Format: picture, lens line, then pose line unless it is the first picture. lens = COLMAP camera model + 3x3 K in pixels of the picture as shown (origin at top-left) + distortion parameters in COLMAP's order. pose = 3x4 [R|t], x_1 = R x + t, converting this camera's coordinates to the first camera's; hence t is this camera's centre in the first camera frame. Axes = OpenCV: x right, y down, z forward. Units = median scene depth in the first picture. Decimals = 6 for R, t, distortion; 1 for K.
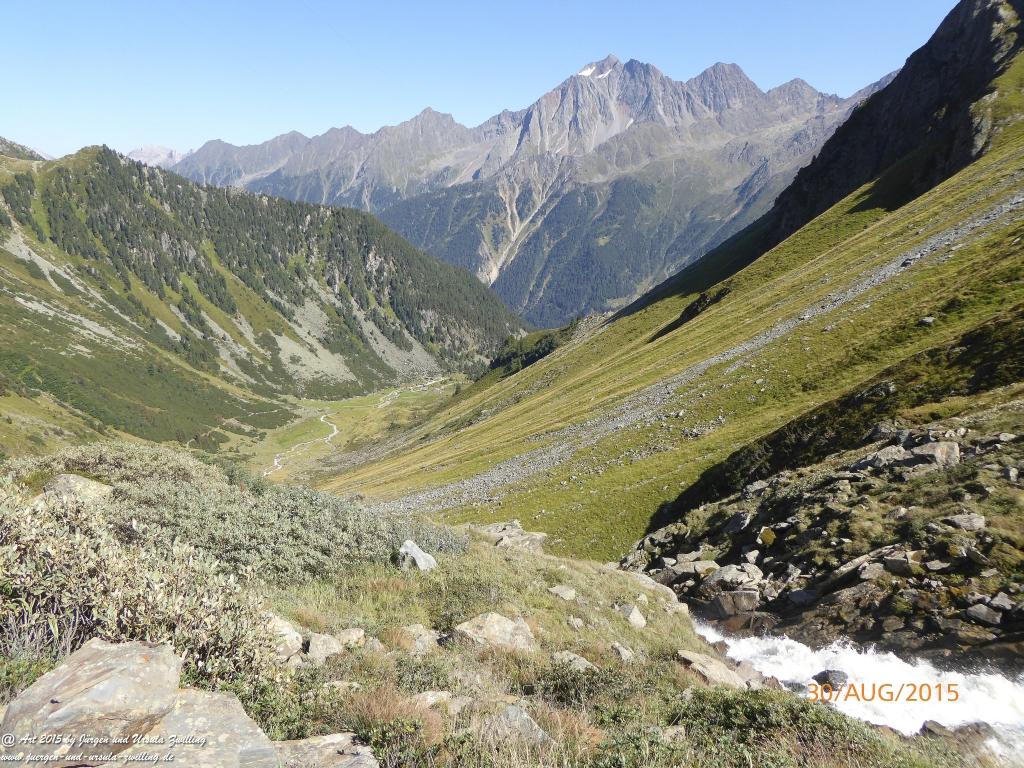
lens RADIAL K [[734.4, 0, 521.4], [0, 734.4, 382.5], [0, 0, 1]] dist [-0.023476, 0.007054]
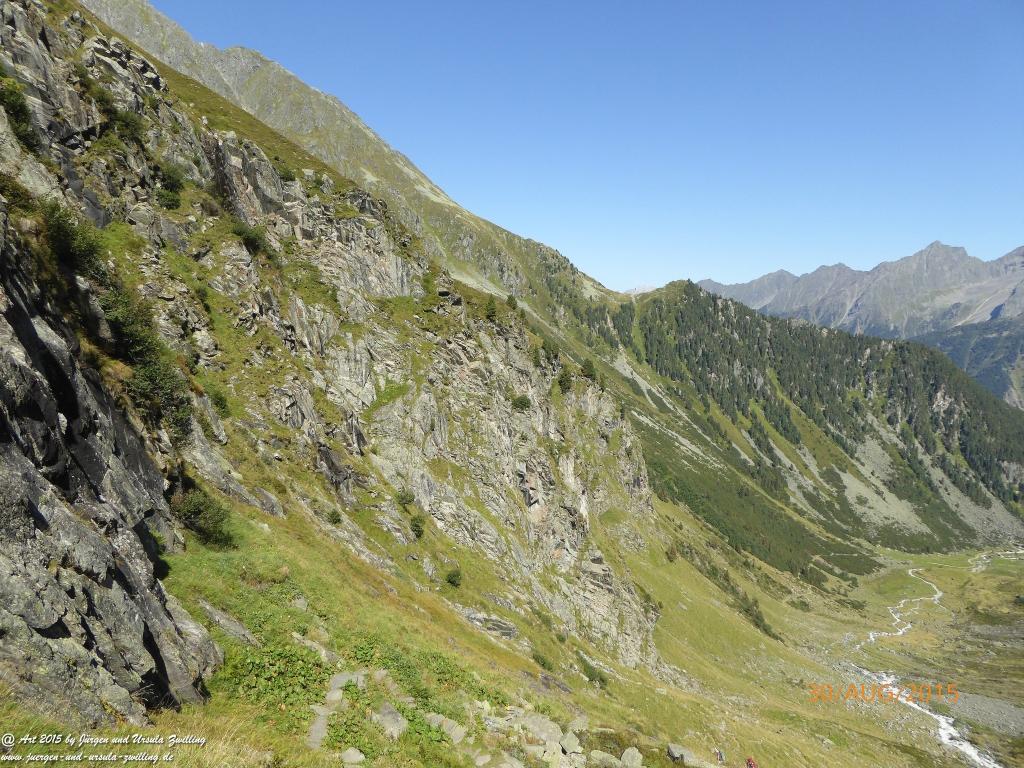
lens RADIAL K [[738.9, 0, 518.2], [0, 738.9, 382.7], [0, 0, 1]] dist [-0.023294, 0.006185]
pose [[0.826328, 0.054190, -0.560576, -0.143278], [-0.154812, 0.978872, -0.133577, 0.012835], [0.541494, 0.197162, 0.817259, -0.014813]]
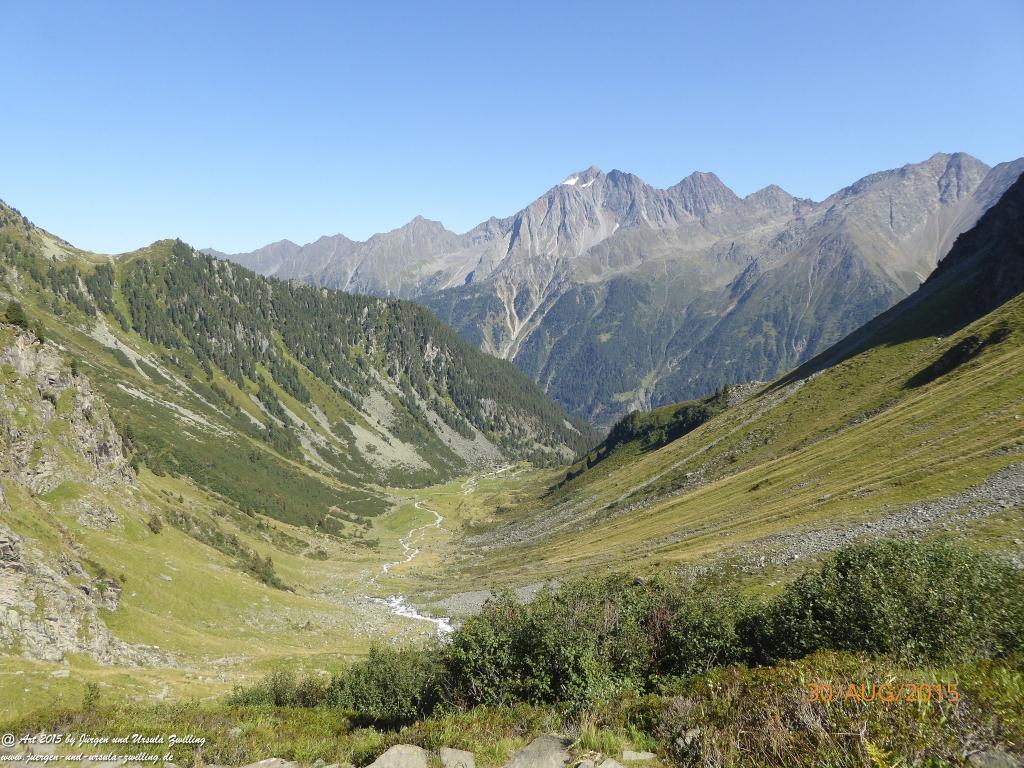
lens RADIAL K [[734.4, 0, 525.1], [0, 734.4, 382.8], [0, 0, 1]] dist [-0.030177, 0.004375]
pose [[0.998564, -0.021086, 0.049254, -0.137775], [0.027726, 0.990005, -0.138282, 0.020941], [-0.045846, 0.139449, 0.989167, 0.011191]]
